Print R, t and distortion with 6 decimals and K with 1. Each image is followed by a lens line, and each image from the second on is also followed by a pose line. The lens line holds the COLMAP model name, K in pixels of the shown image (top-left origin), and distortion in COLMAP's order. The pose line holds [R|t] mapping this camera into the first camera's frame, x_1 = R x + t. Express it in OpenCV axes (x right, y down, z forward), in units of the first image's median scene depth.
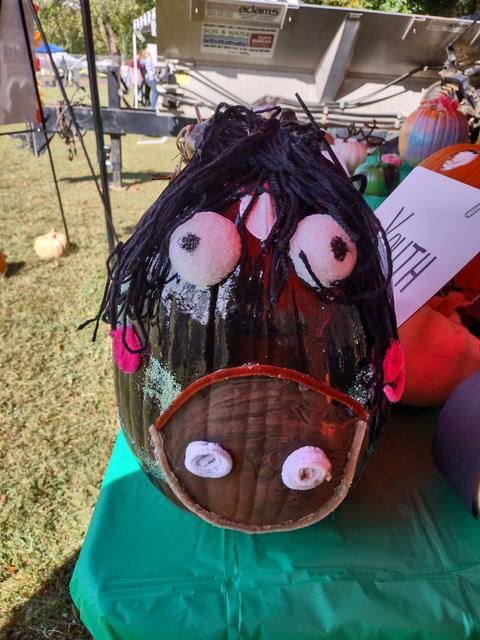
lens RADIAL K [[506.1, 0, 240.1], [0, 506.1, 324.2], [0, 0, 1]] dist [0.005856, -0.003762]
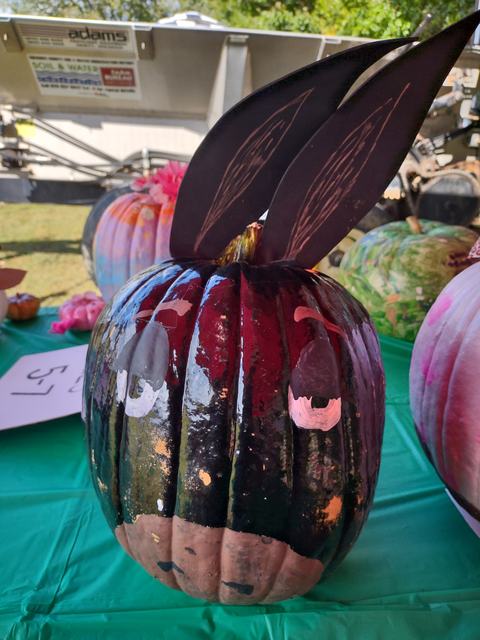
lens RADIAL K [[503.3, 0, 237.0], [0, 503.3, 320.9], [0, 0, 1]] dist [-0.003617, -0.005676]
pose [[0.998626, 0.000892, -0.052397, 0.234728], [-0.005185, 0.996632, -0.081839, -0.146267], [0.052147, 0.081998, 0.995267, 0.305436]]
